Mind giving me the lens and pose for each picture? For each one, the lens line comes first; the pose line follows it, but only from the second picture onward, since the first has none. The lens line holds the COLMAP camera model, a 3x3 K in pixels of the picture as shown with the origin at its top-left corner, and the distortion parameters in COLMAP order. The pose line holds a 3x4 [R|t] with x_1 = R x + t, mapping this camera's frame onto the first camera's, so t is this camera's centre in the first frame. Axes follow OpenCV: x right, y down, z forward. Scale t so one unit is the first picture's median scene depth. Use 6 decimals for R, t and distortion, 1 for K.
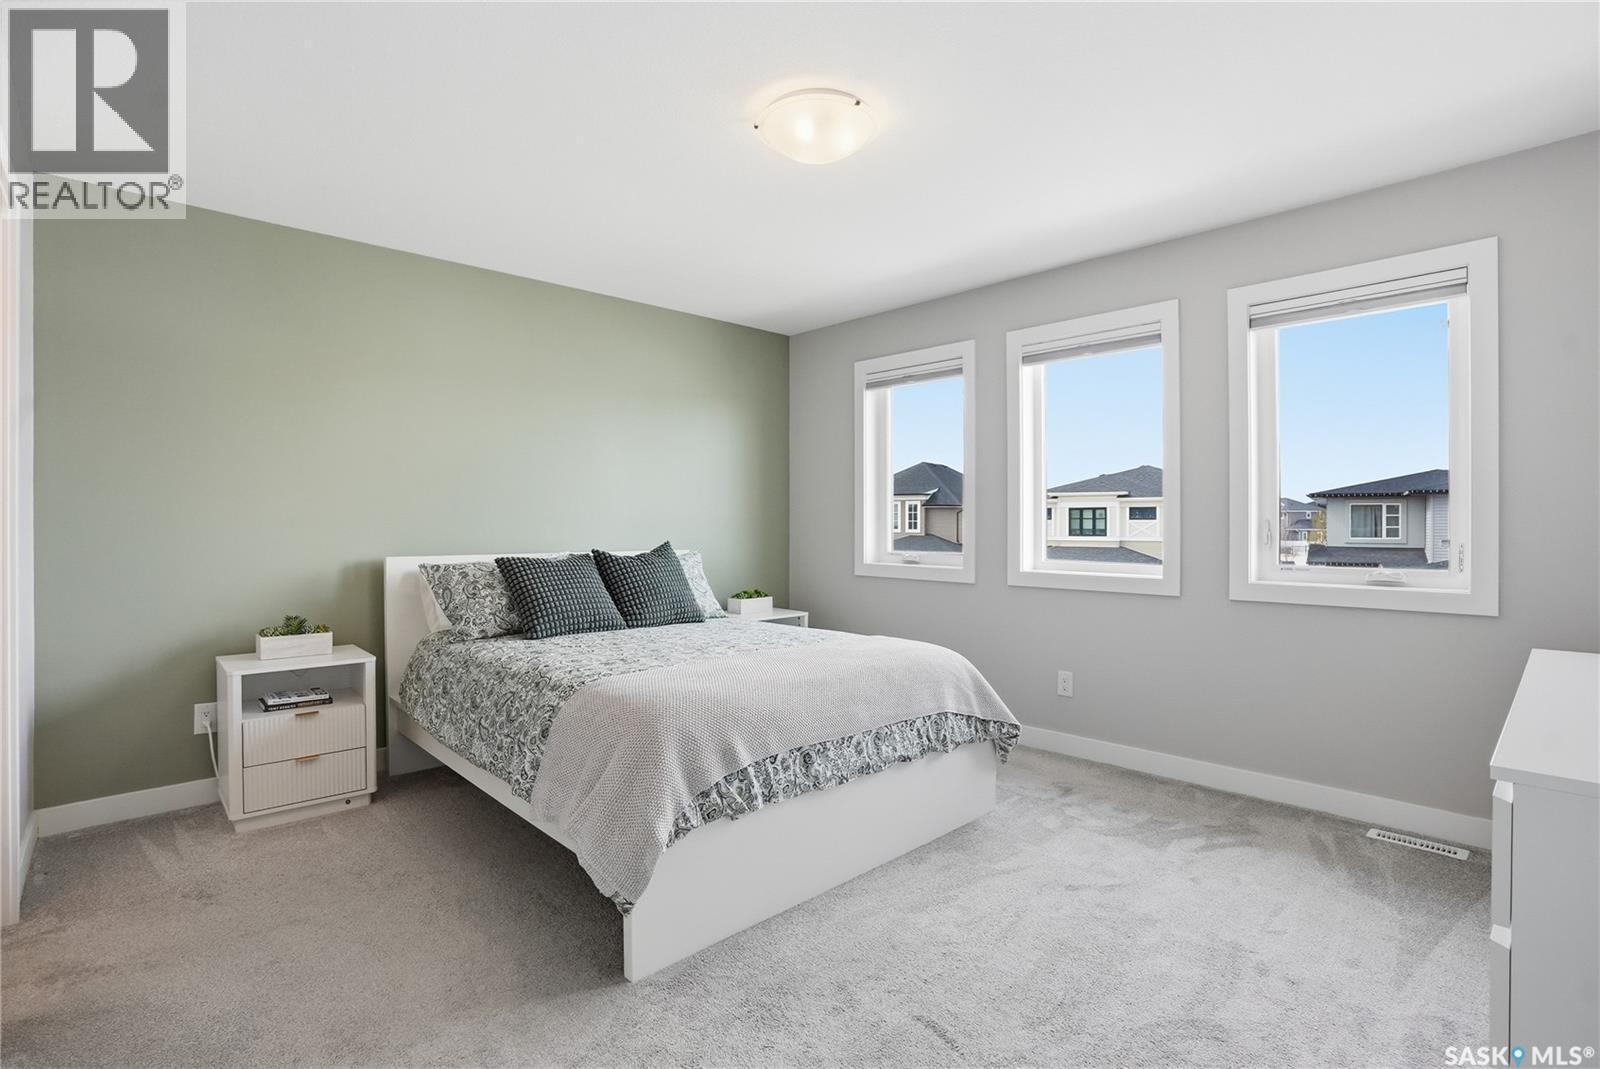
lens RADIAL K [[757.9, 0, 843.6], [0, 757.9, 534.1], [0, 0, 1]] dist [-0.000107, 0.000100]
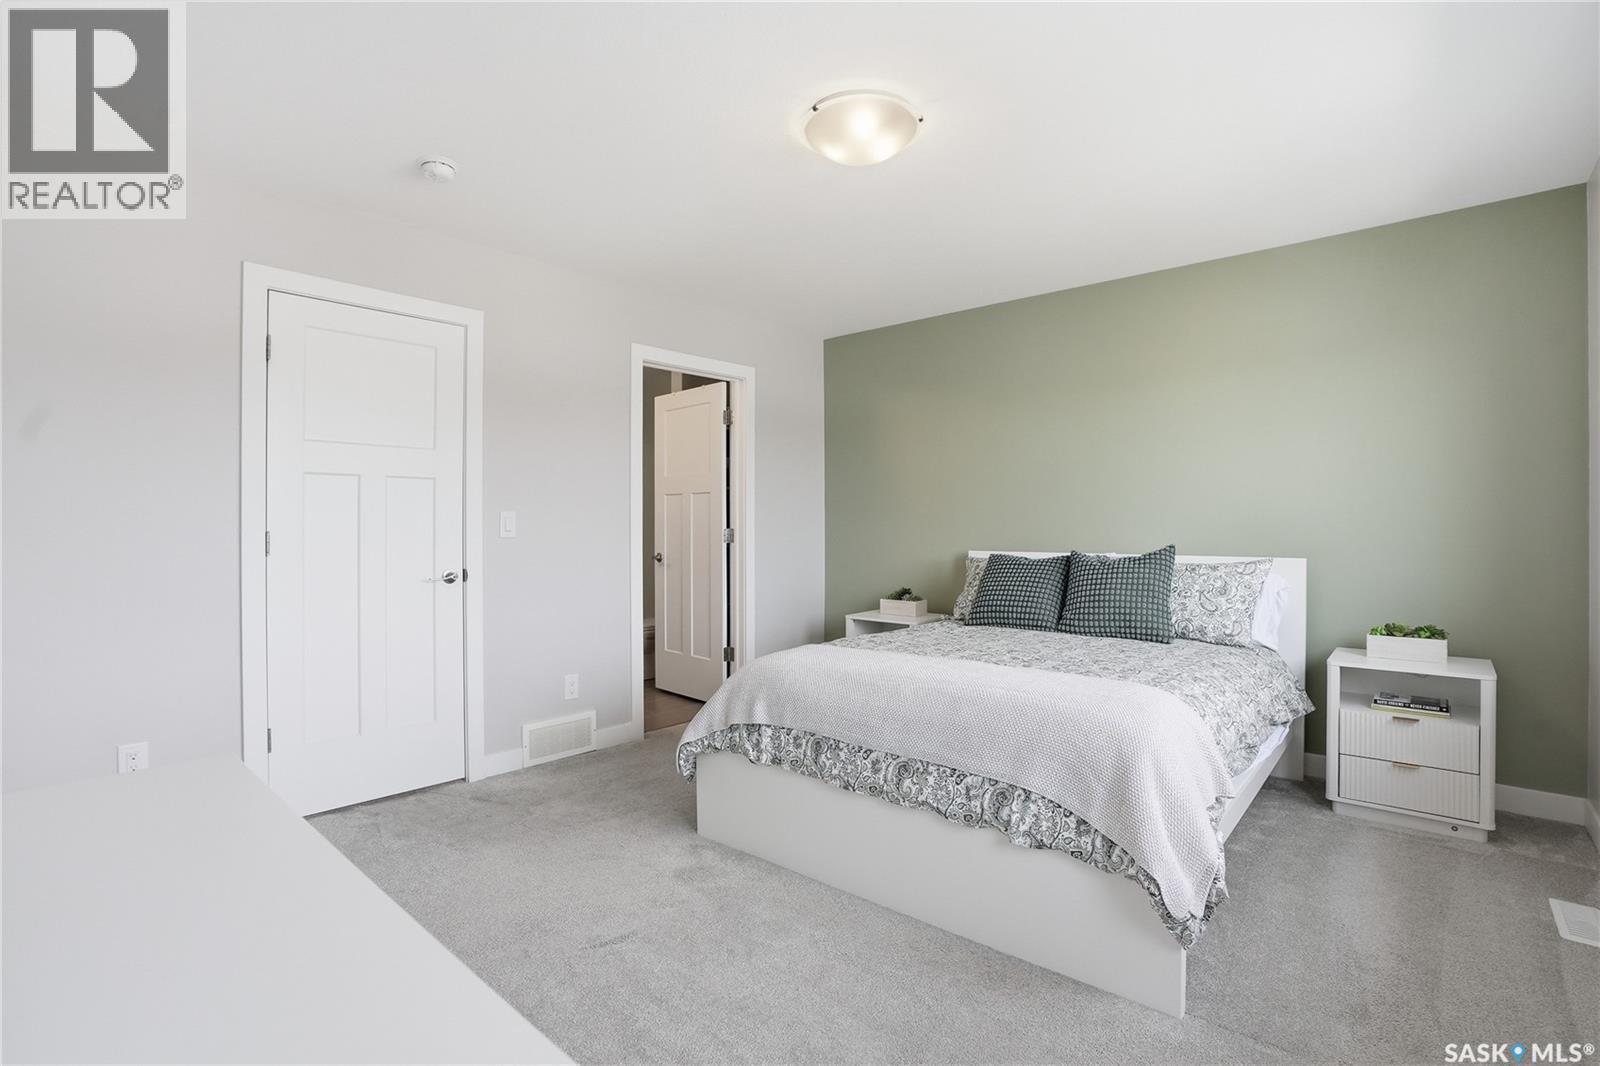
lens RADIAL K [[765.6, 0, 806.9], [0, 765.6, 530.5], [0, 0, 1]] dist [-0.044767, 0.000059]
pose [[0.033954, -0.005159, -0.999410, 0.819148], [-0.000973, 0.999986, -0.005195, 0.000562], [0.999423, 0.001149, 0.033949, 0.765738]]
